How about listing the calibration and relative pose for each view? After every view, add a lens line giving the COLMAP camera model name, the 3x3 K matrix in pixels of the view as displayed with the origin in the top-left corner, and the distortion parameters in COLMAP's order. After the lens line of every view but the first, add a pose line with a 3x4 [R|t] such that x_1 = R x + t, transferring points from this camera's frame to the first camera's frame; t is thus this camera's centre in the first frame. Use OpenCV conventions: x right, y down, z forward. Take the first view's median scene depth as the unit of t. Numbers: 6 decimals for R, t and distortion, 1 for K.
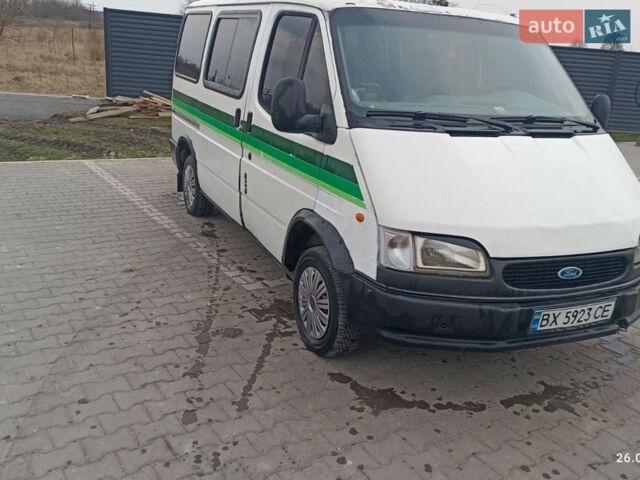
lens RADIAL K [[676.3, 0, 320.0], [0, 676.3, 240.0], [0, 0, 1]] dist [-0.002775, -0.012560]
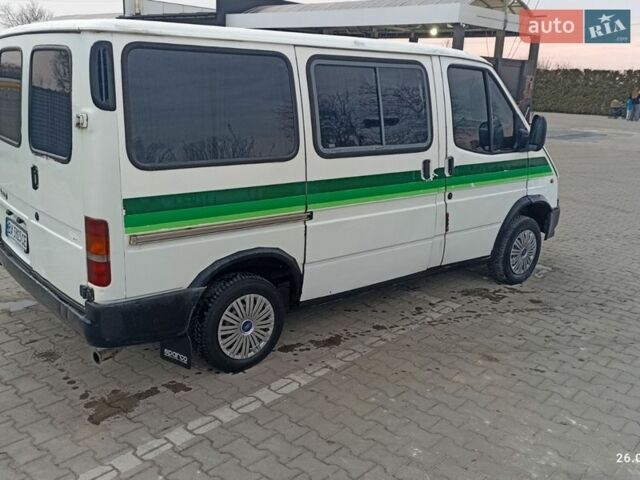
lens RADIAL K [[676.3, 0, 320.0], [0, 676.3, 240.0], [0, 0, 1]] dist [-0.002775, -0.012560]
pose [[-0.319207, -0.263869, 0.910209, -1.389662], [0.250555, 0.902780, 0.349585, -0.658760], [-0.913963, 0.339647, -0.222060, 1.959208]]
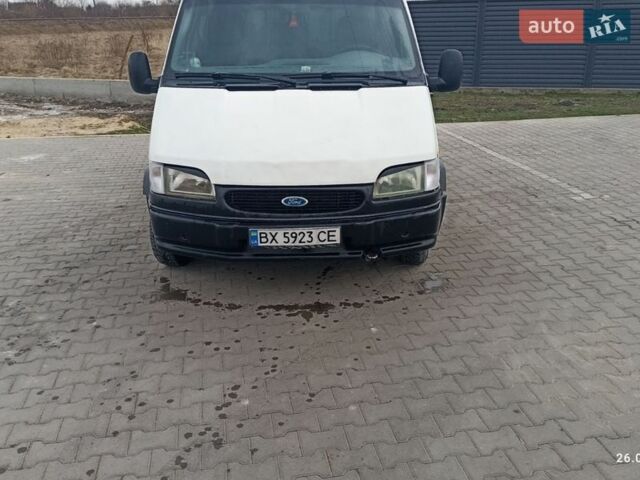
lens RADIAL K [[676.3, 0, 320.0], [0, 676.3, 240.0], [0, 0, 1]] dist [-0.002775, -0.012560]
pose [[0.923600, 0.053452, -0.379614, 0.870928], [-0.040099, 0.998270, 0.043002, 0.063242], [0.381255, -0.024494, 0.924145, -0.102815]]
